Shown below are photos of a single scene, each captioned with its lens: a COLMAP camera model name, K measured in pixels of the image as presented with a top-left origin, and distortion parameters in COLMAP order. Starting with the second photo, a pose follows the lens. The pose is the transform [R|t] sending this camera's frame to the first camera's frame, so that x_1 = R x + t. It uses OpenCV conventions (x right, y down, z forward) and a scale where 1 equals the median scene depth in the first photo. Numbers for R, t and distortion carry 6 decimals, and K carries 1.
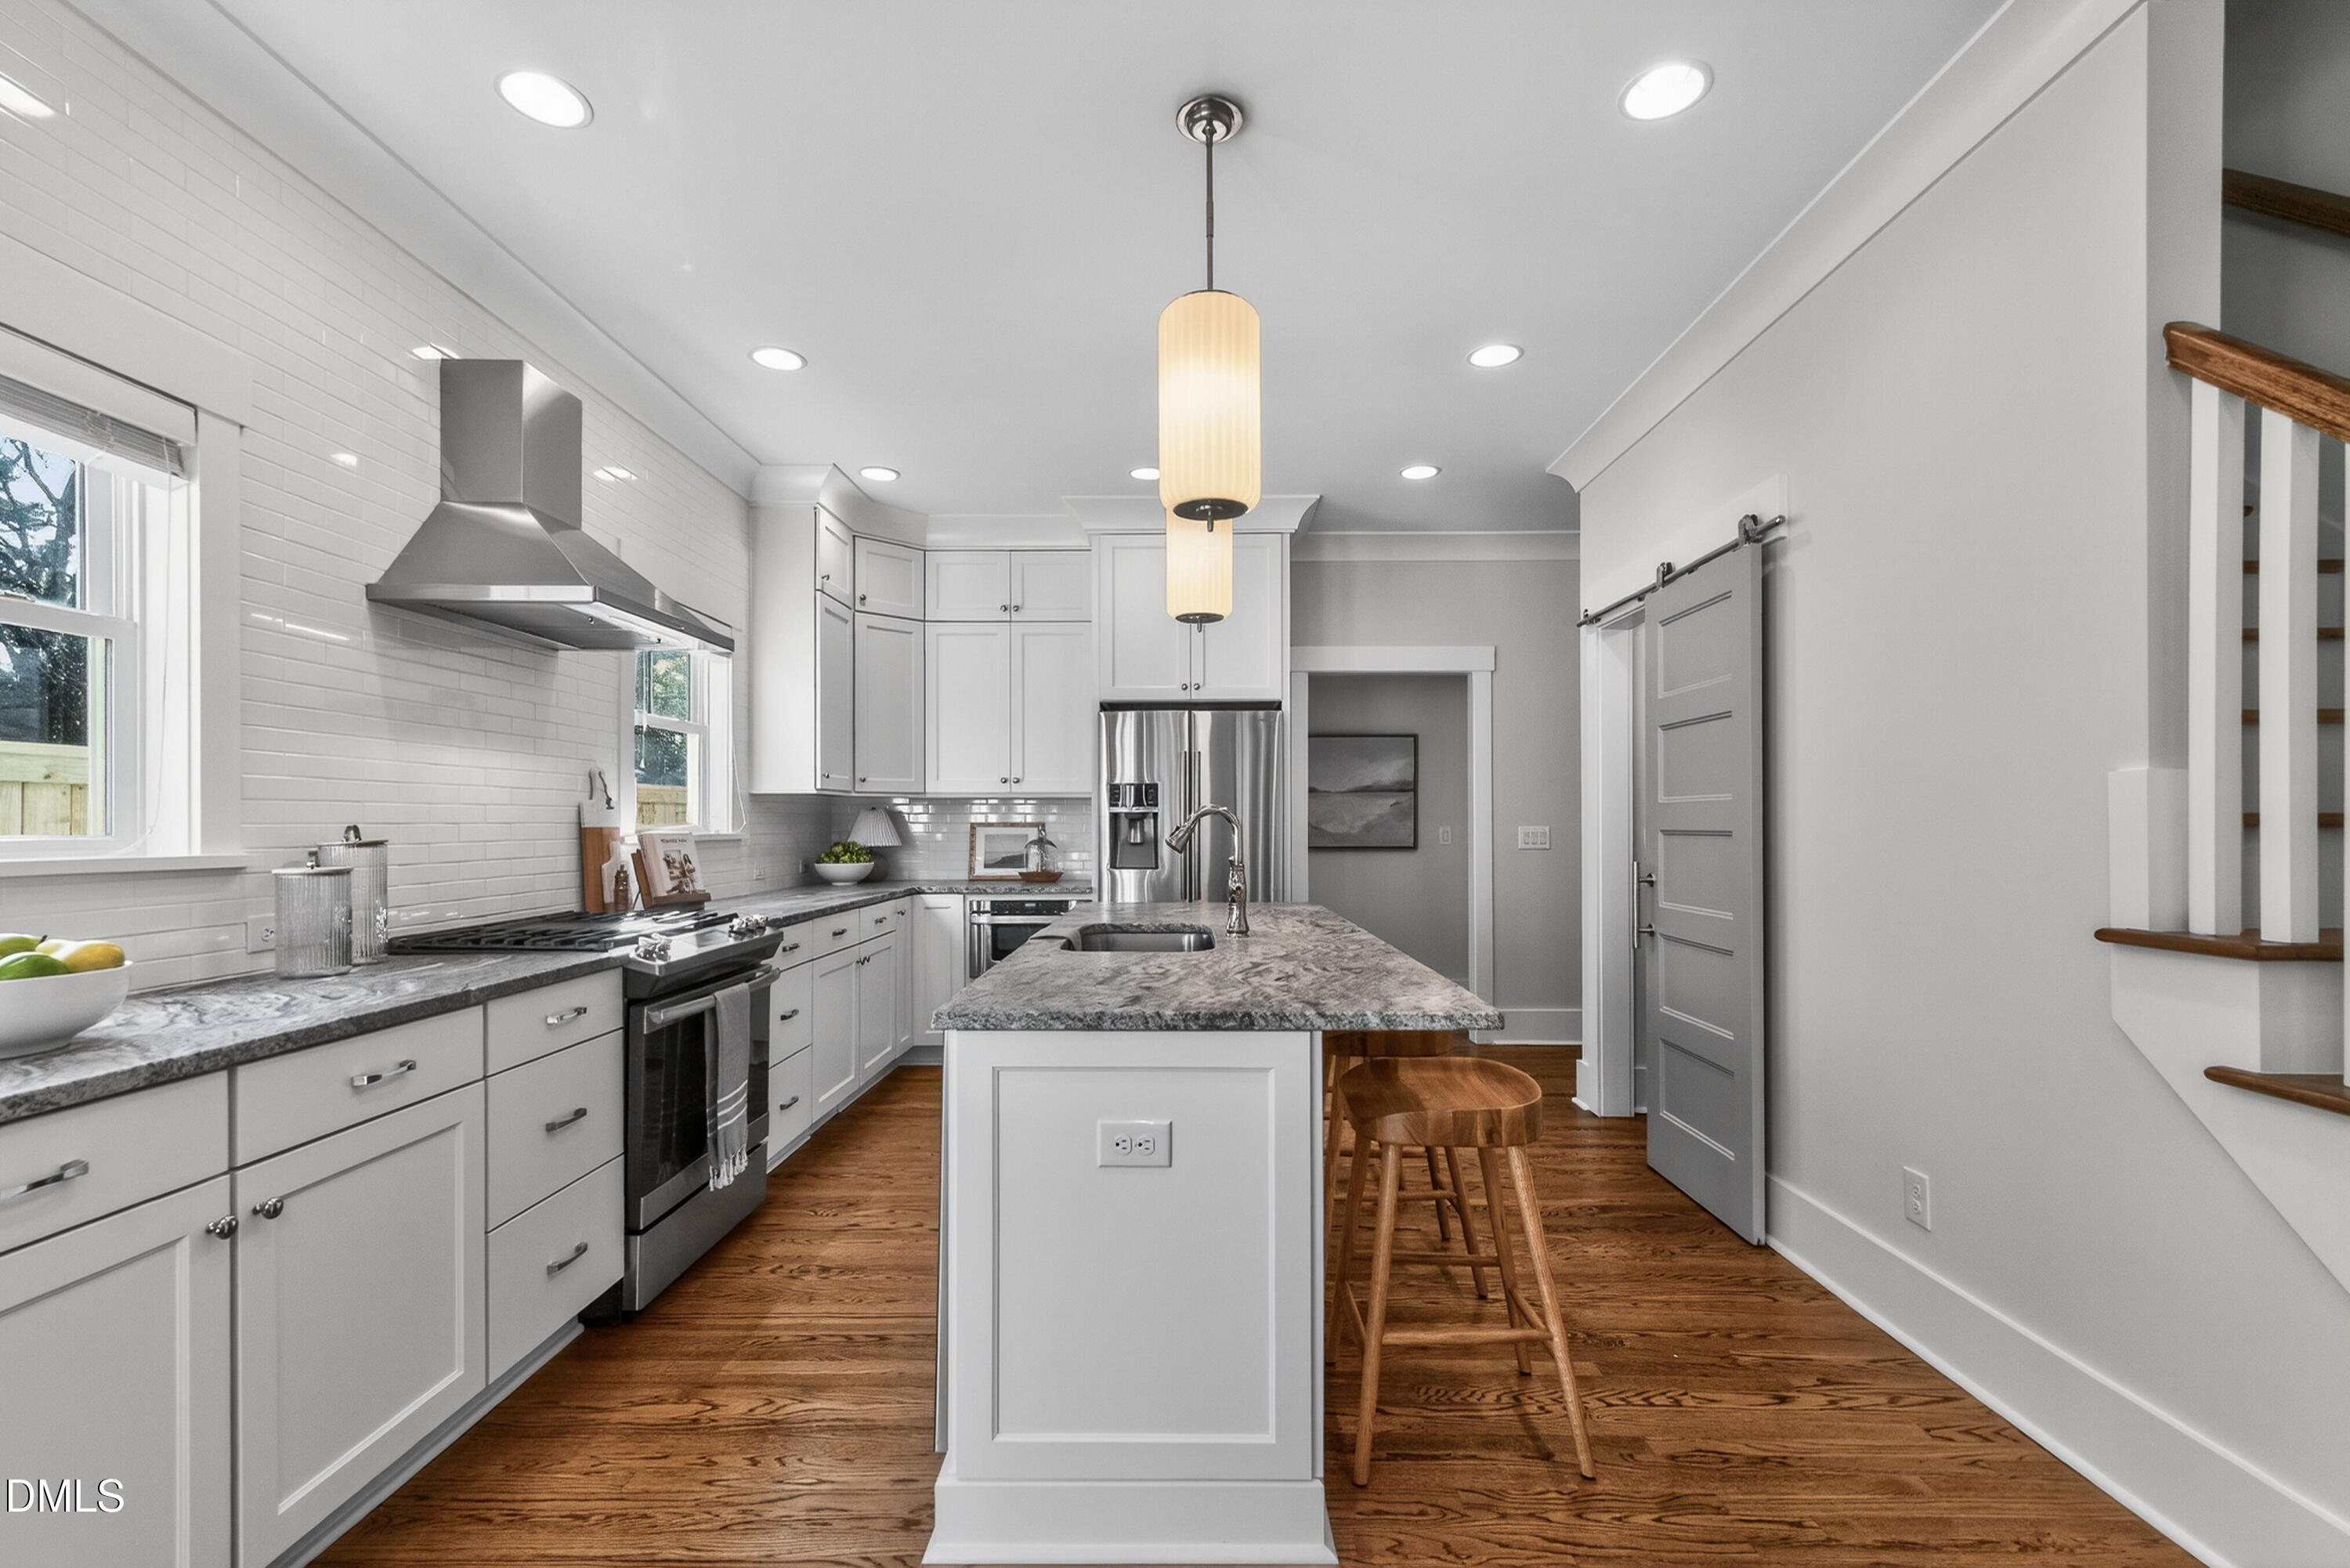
lens RADIAL K [[1037.0, 0, 1210.3], [0, 1037.0, 827.3], [0, 0, 1]] dist [0.006989, 0.000196]
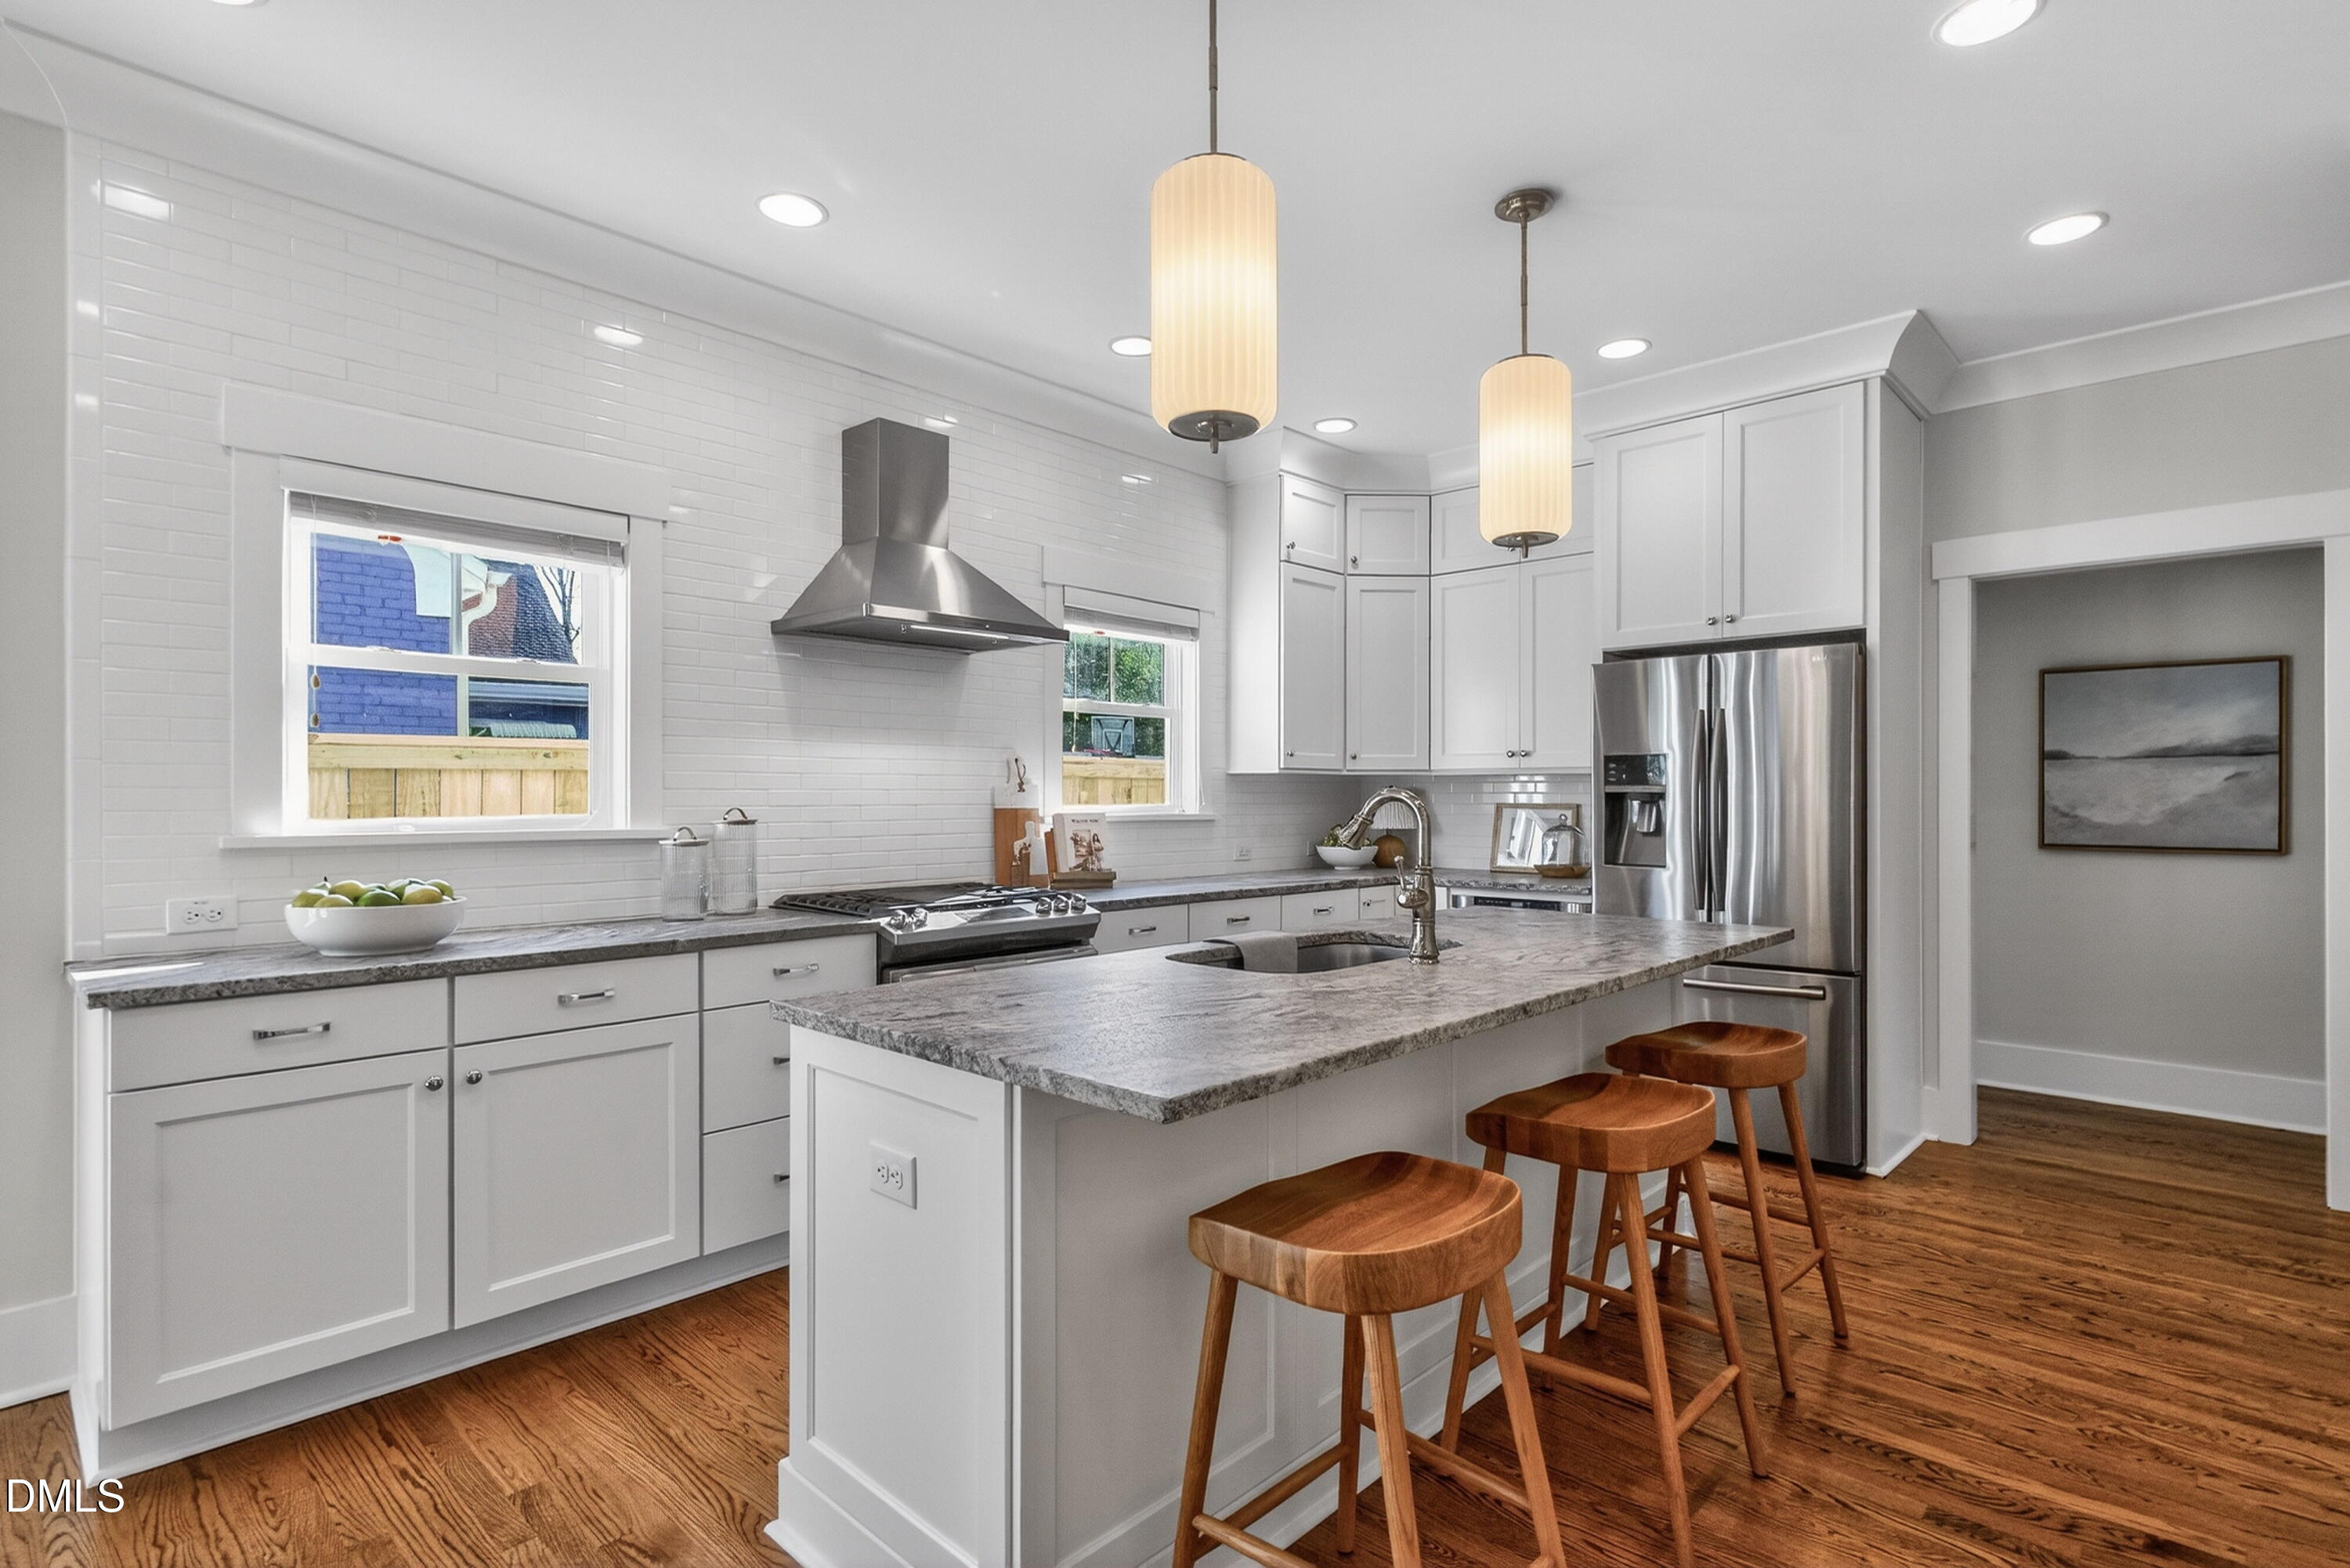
lens RADIAL K [[1173.4, 0, 1216.5], [0, 1173.4, 796.0], [0, 0, 1]] dist [0.003230, -0.000016]
pose [[0.732356, 0.003499, -0.680913, 0.401810], [-0.006299, 0.999979, -0.001636, -0.011744], [0.680893, 0.005487, 0.732362, 0.211748]]
